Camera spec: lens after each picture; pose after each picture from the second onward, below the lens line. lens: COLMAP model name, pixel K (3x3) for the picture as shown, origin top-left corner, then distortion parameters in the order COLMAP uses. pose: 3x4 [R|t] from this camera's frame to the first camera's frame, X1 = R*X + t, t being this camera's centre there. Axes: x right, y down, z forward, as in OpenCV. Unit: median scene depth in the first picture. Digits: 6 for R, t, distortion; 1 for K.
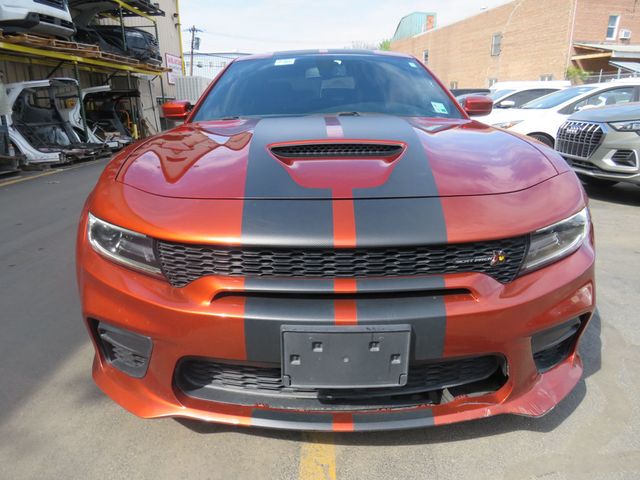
lens RADIAL K [[465.1, 0, 316.5], [0, 465.1, 237.6], [0, 0, 1]] dist [-0.026783, 0.001077]
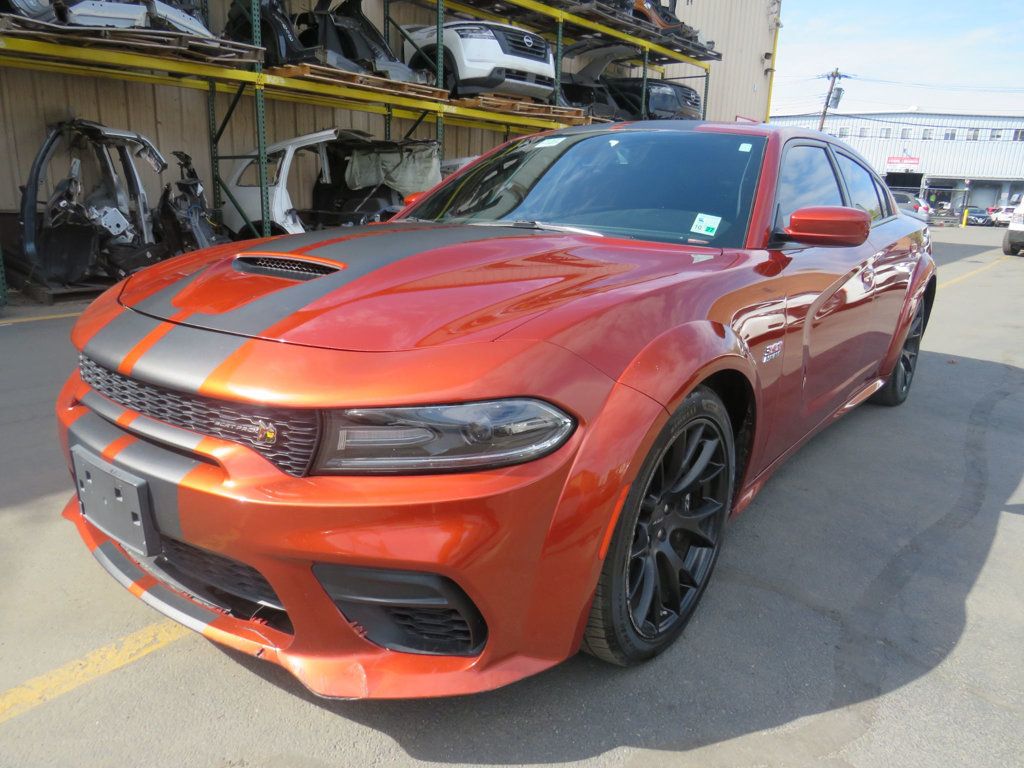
lens RADIAL K [[744.1, 0, 507.6], [0, 744.1, 379.8], [0, 0, 1]] dist [-0.026783, 0.001077]
pose [[0.793061, 0.190035, -0.578741, 0.190133], [-0.209542, 0.977217, 0.033738, -0.021901], [0.571968, 0.094515, 0.814813, 0.038768]]
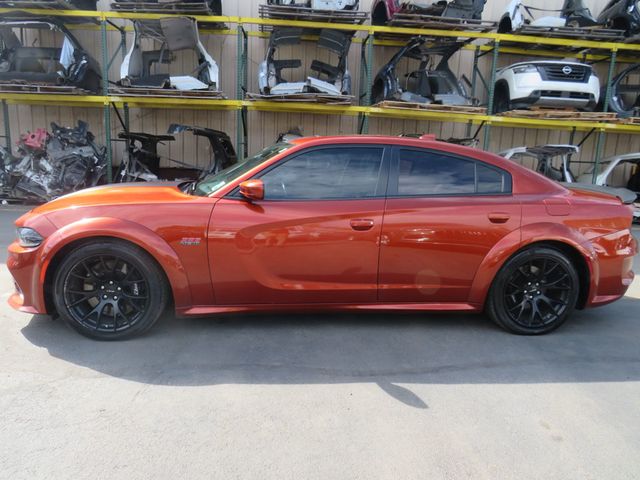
lens RADIAL K [[465.1, 0, 314.8], [0, 465.1, 244.6], [0, 0, 1]] dist [-0.026783, 0.001077]
pose [[0.124337, 0.218845, -0.967805, 0.478867], [-0.312474, 0.934382, 0.171143, -0.133545], [0.941754, 0.281135, 0.184562, 0.324255]]
